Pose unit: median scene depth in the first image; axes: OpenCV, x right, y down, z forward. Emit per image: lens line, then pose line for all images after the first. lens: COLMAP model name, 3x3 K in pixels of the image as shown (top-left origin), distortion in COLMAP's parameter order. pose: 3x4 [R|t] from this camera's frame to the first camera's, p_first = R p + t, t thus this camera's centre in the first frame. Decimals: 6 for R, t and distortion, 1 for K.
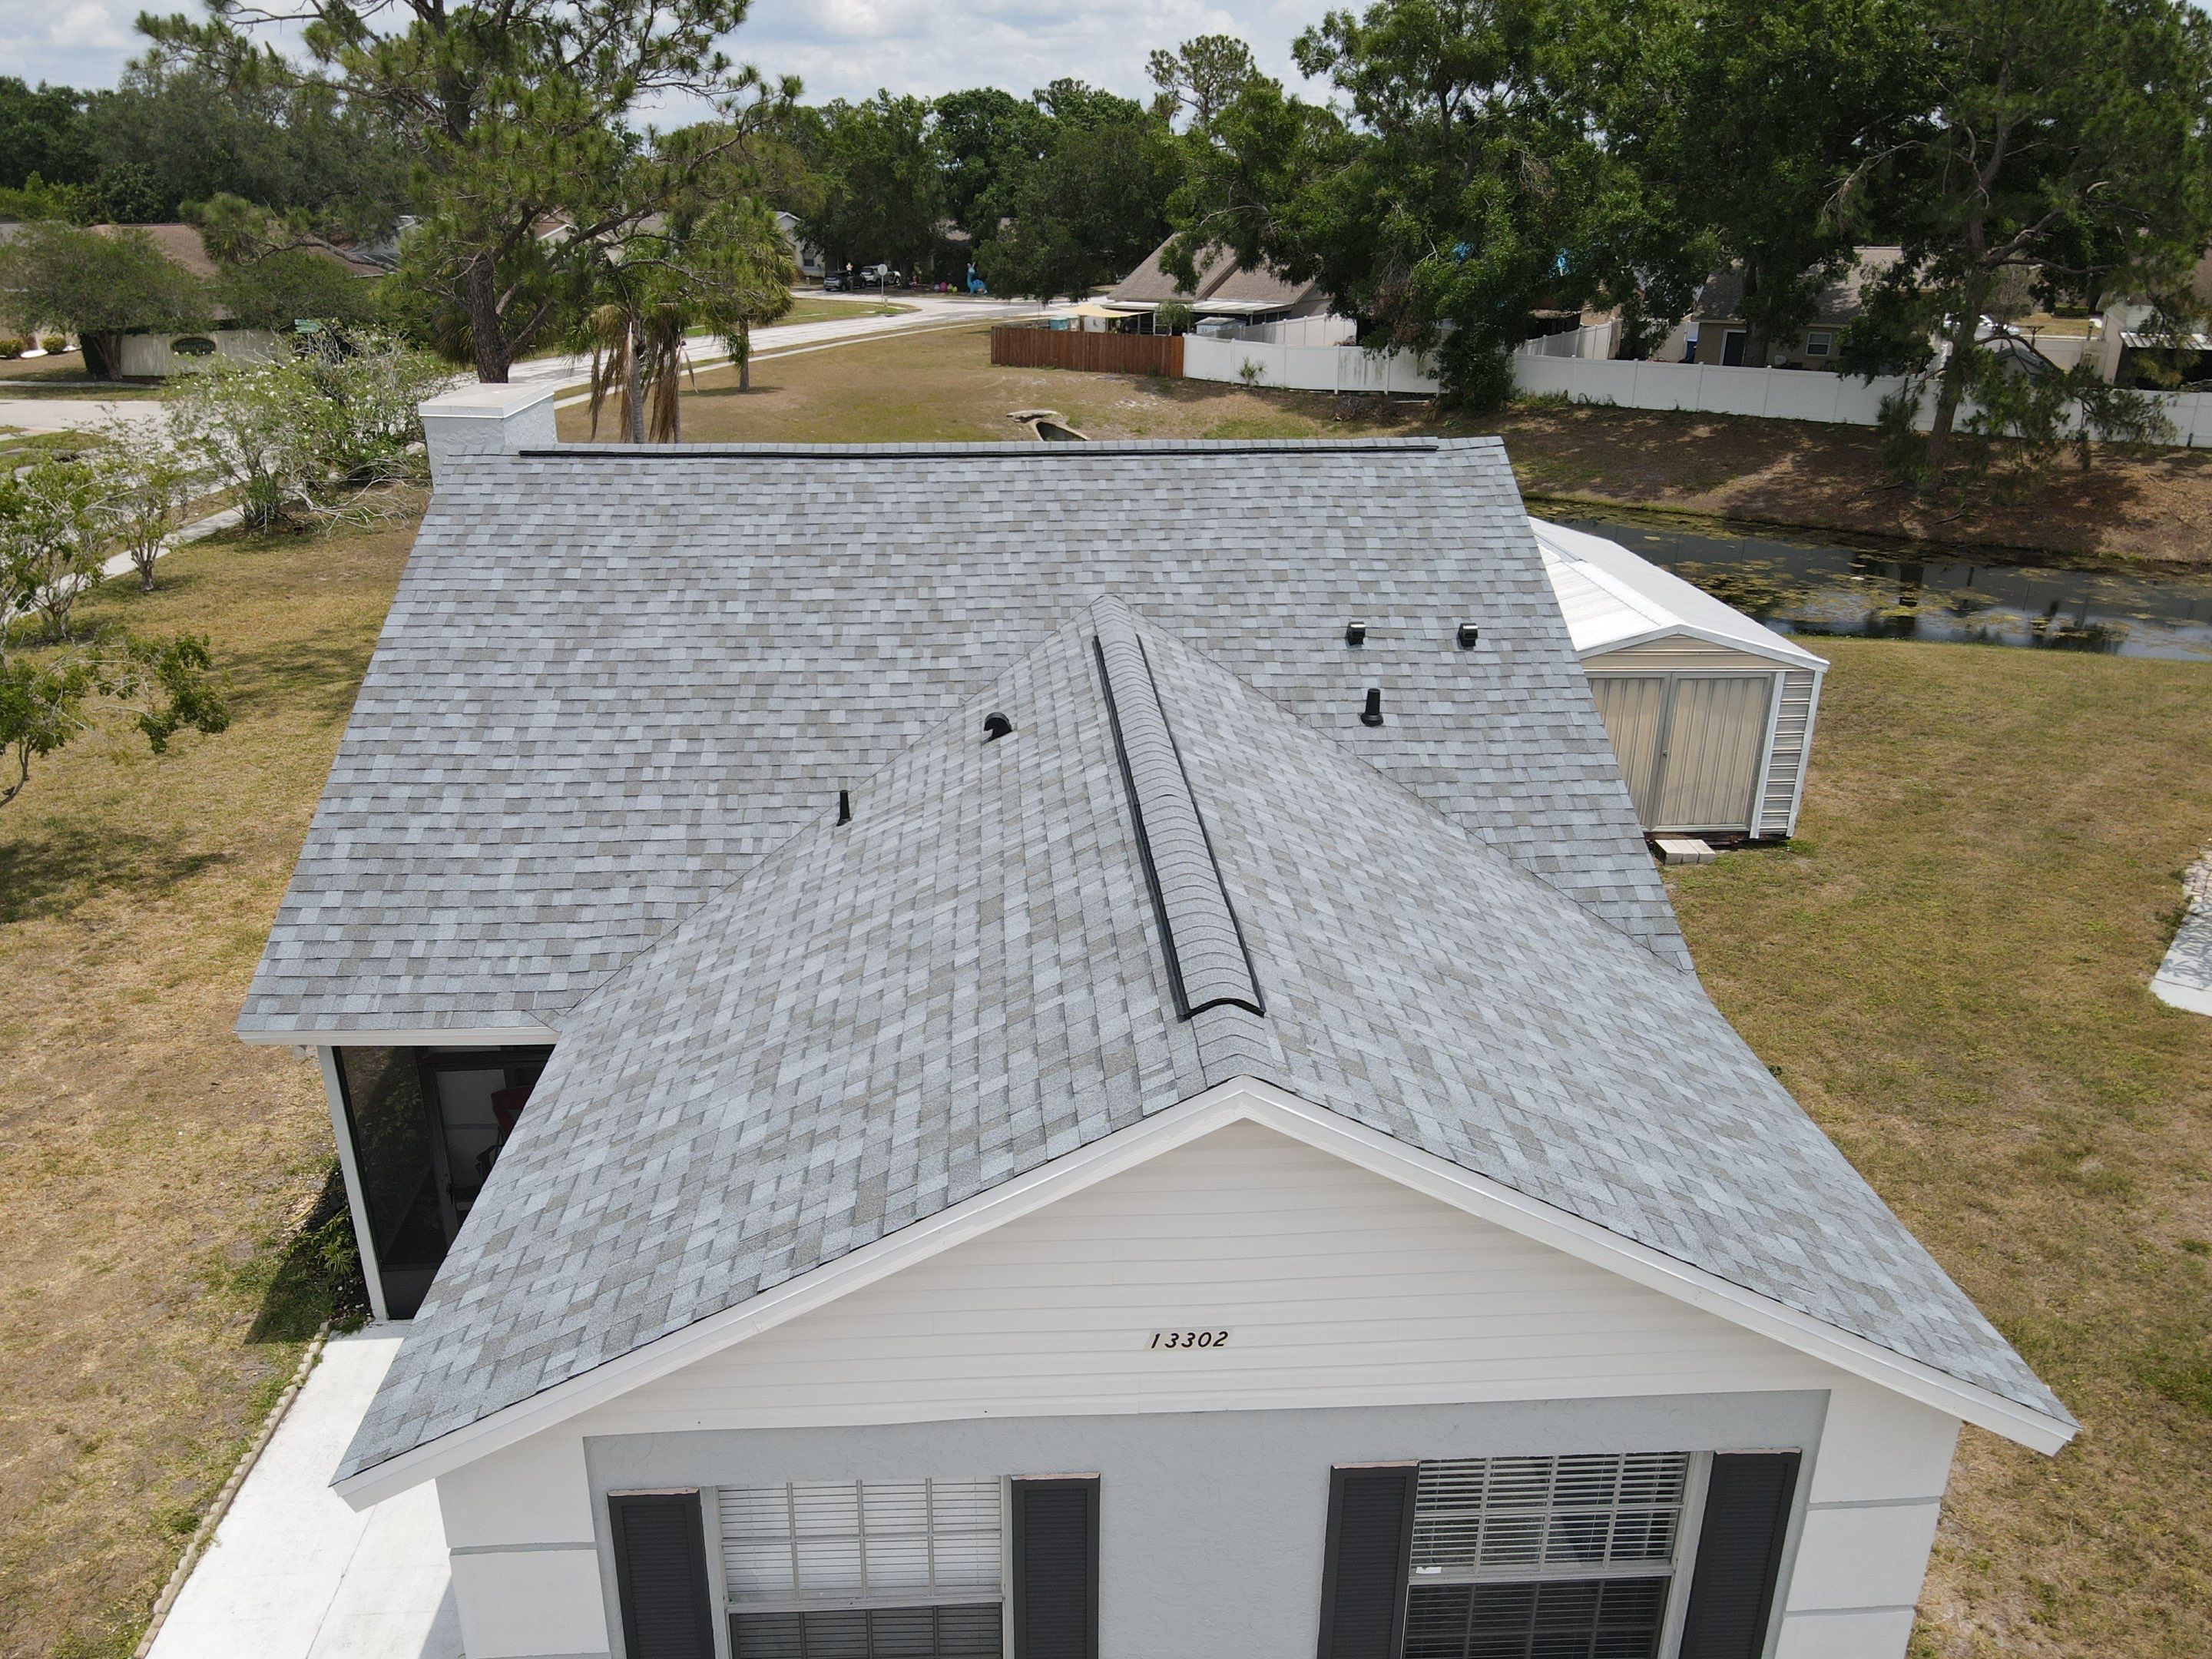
lens RADIAL K [[1622.1, 0, 1065.7], [0, 1622.1, 816.5], [0, 0, 1]] dist [-0.000404, 0.024616]
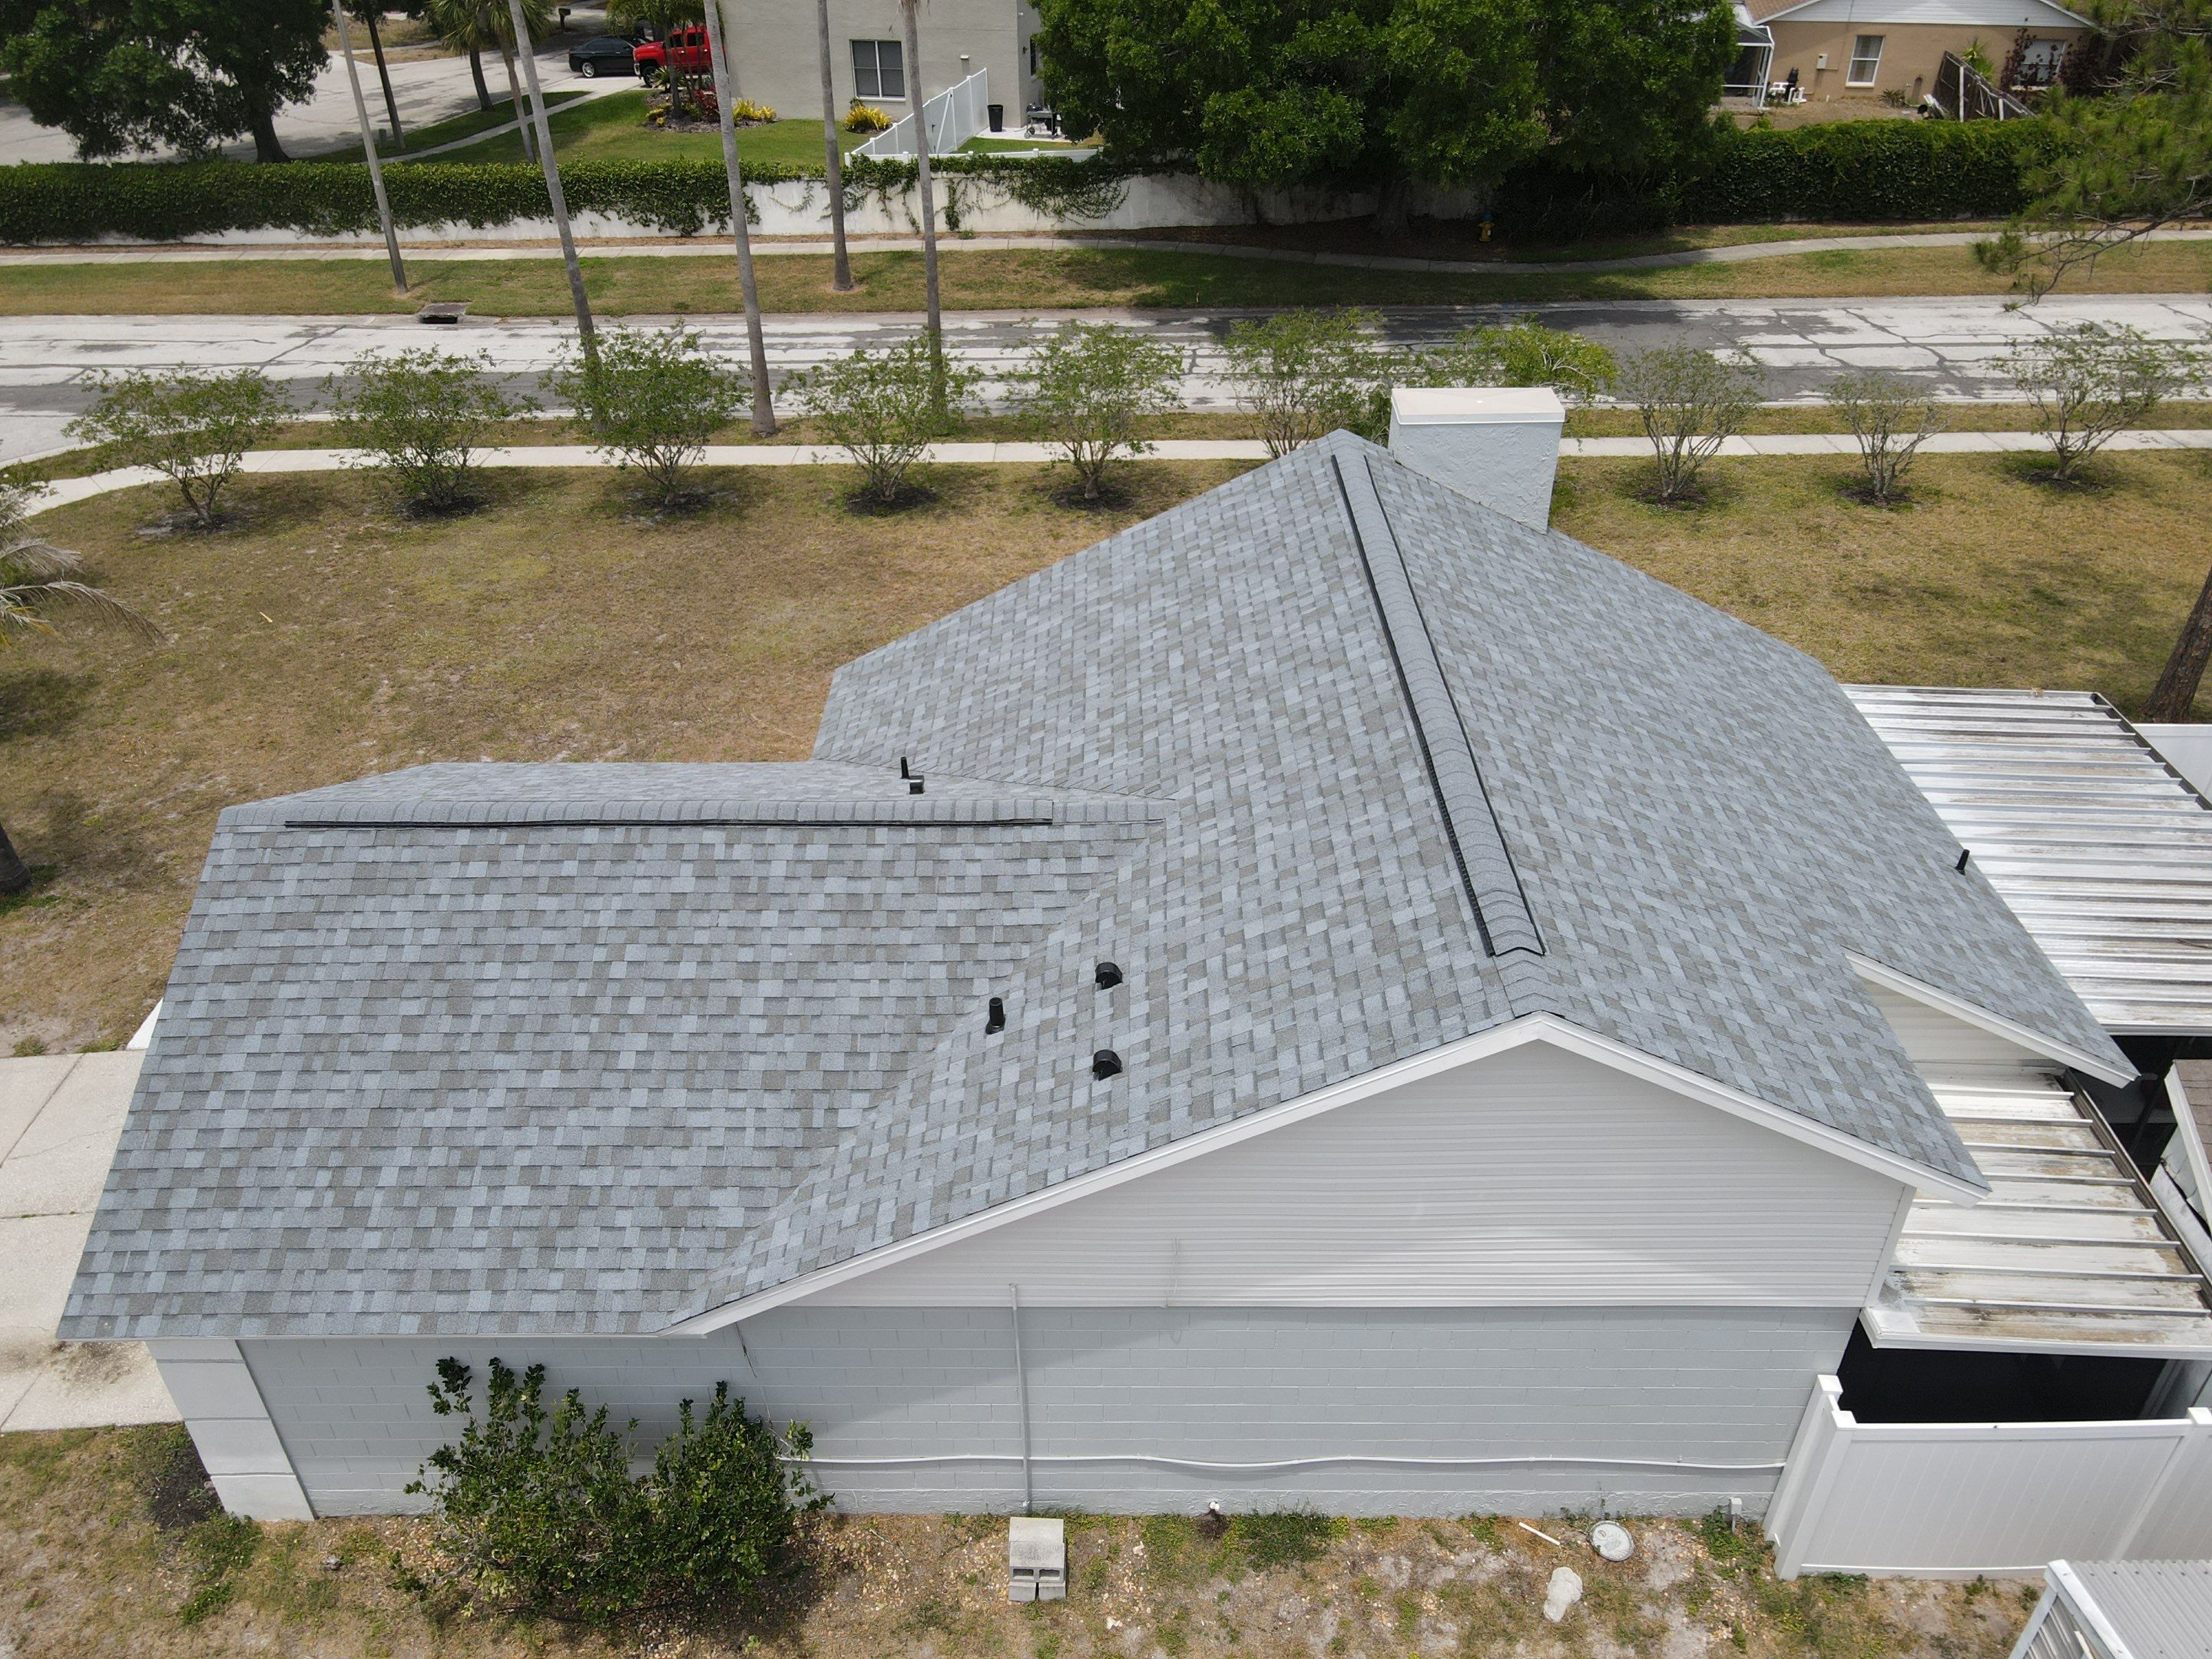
lens RADIAL K [[1622.1, 0, 1078.2], [0, 1622.1, 804.4], [0, 0, 1]] dist [-0.000404, 0.024616]
pose [[-0.058412, 0.544715, -0.836585, 0.848103], [-0.343517, 0.775872, 0.529168, -0.632987], [0.937328, 0.318291, 0.141798, 0.811716]]
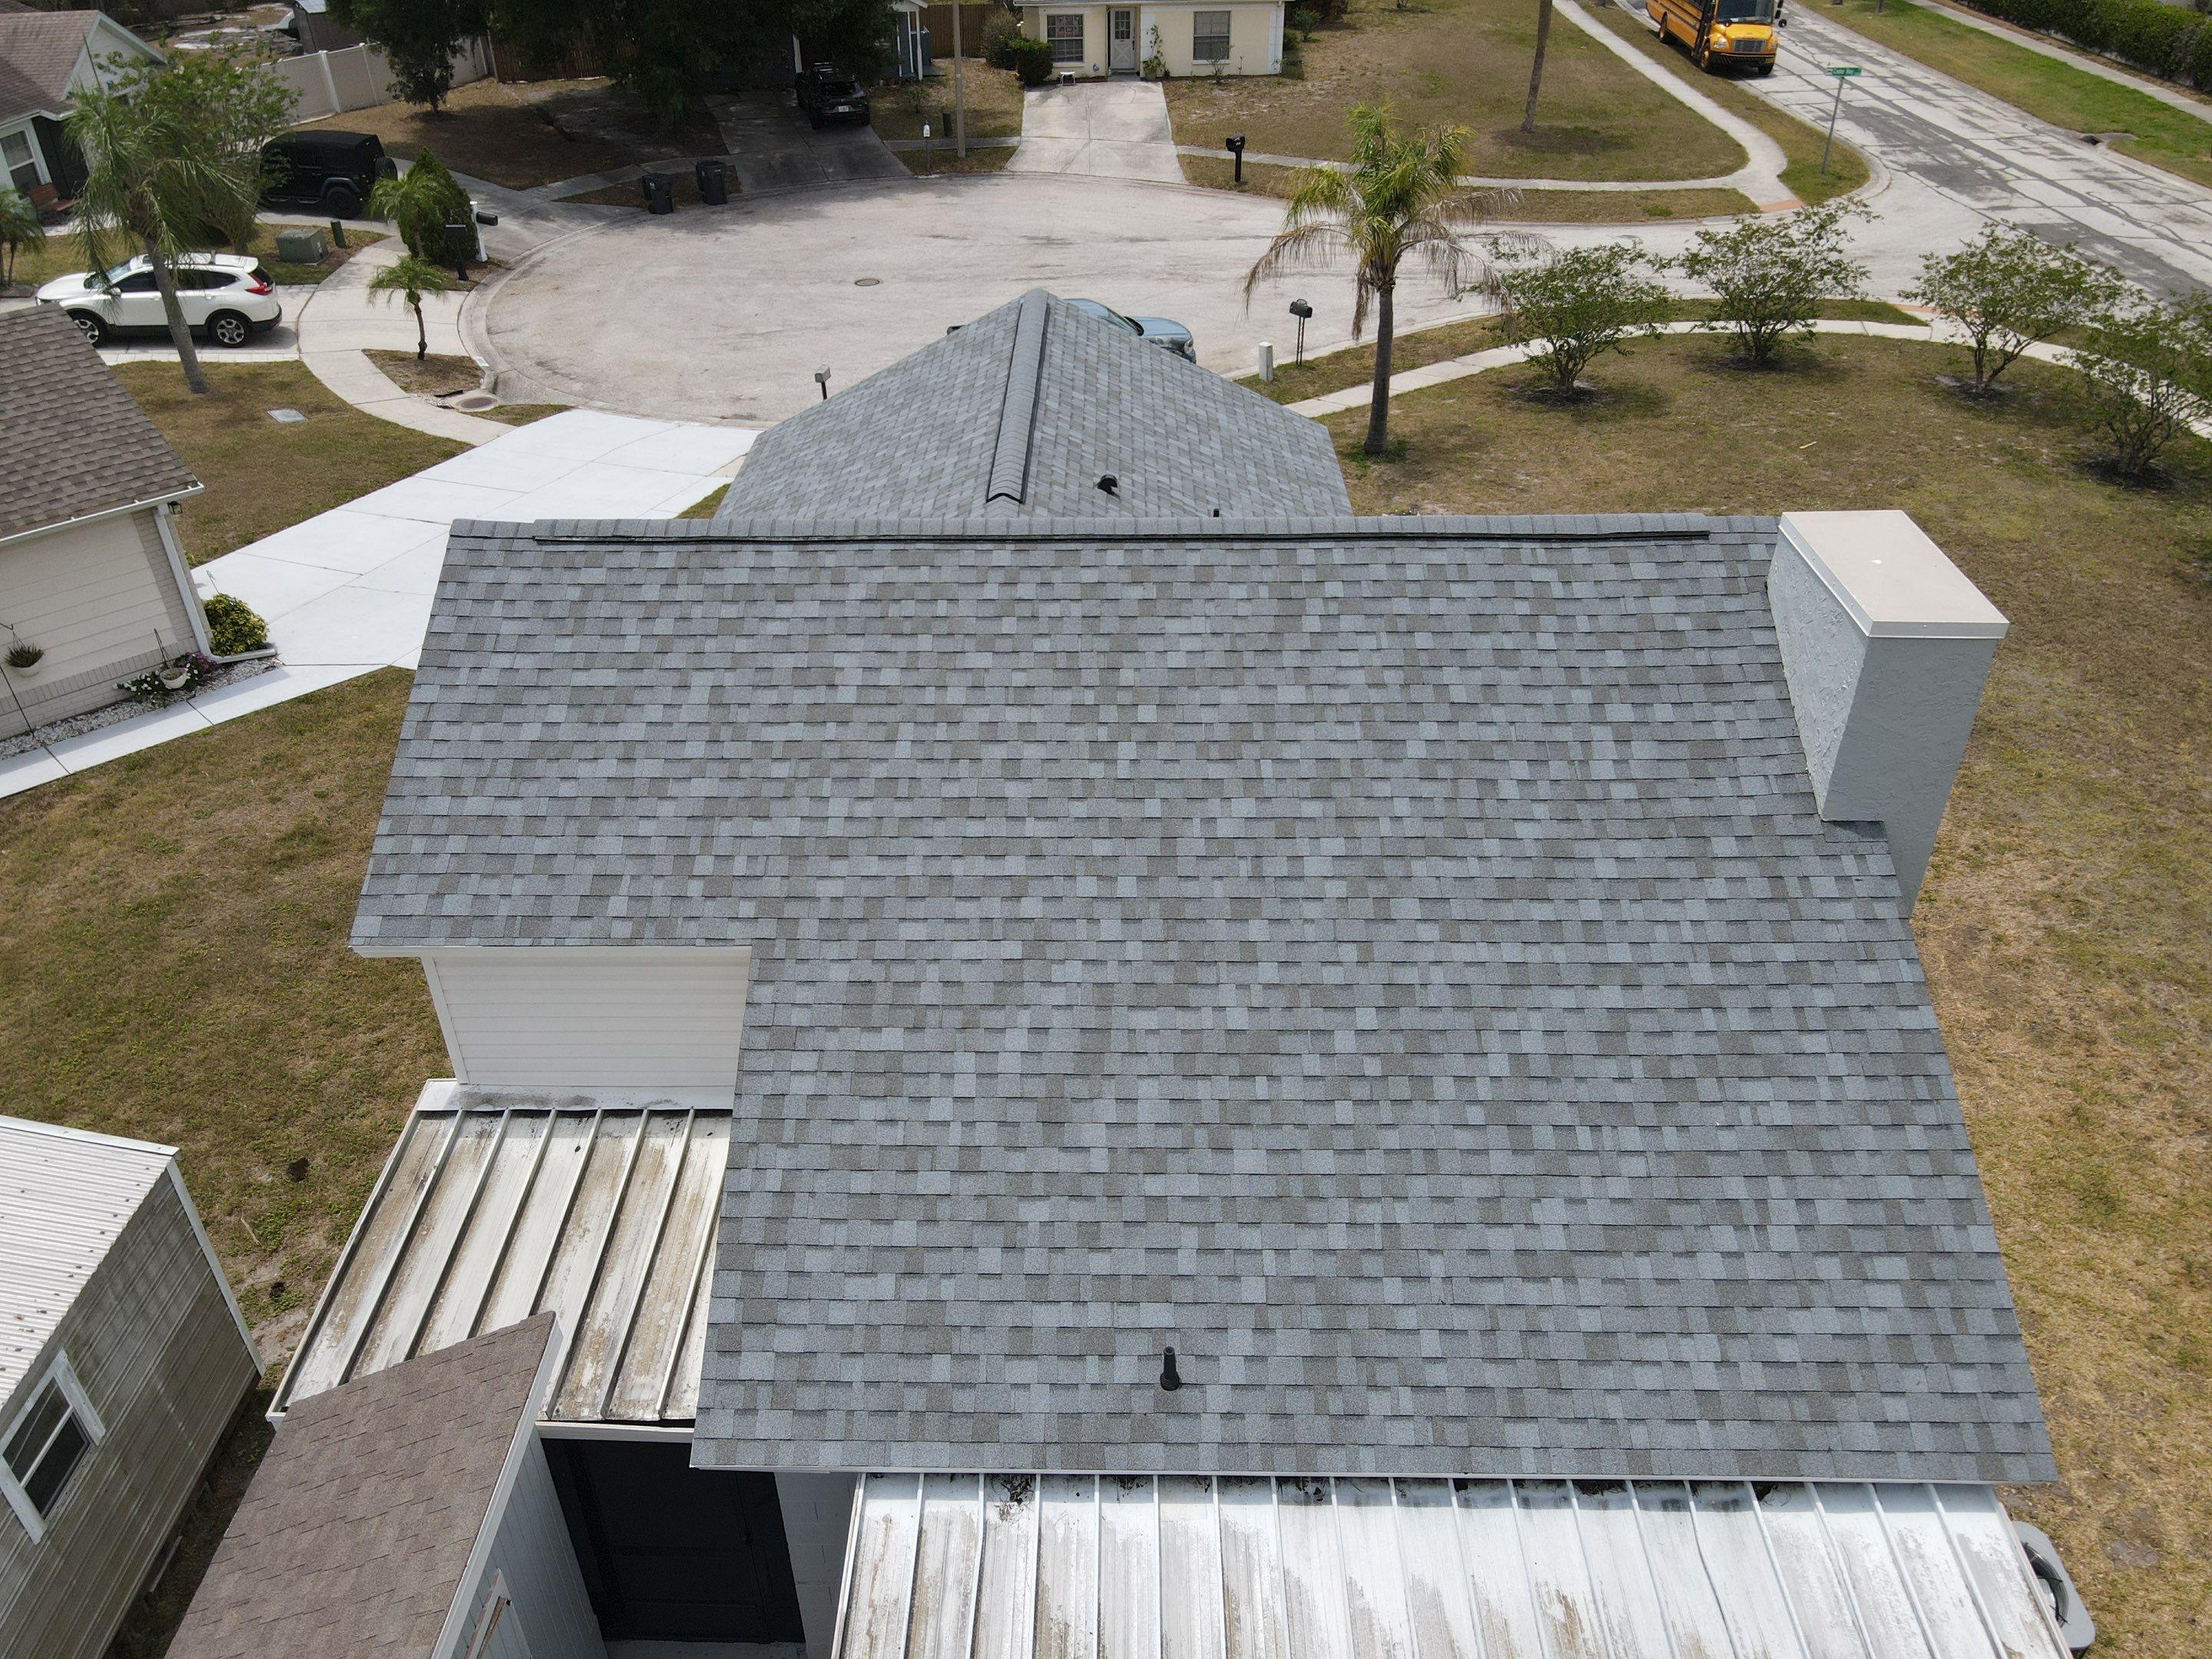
lens RADIAL K [[1622.1, 0, 1078.4], [0, 1622.1, 813.5], [0, 0, 1]] dist [-0.000404, 0.024616]
pose [[-0.997762, -0.024171, 0.062349, -0.094112], [0.036440, 0.585247, 0.810036, -0.866383], [-0.056069, 0.810495, -0.583056, 1.744443]]
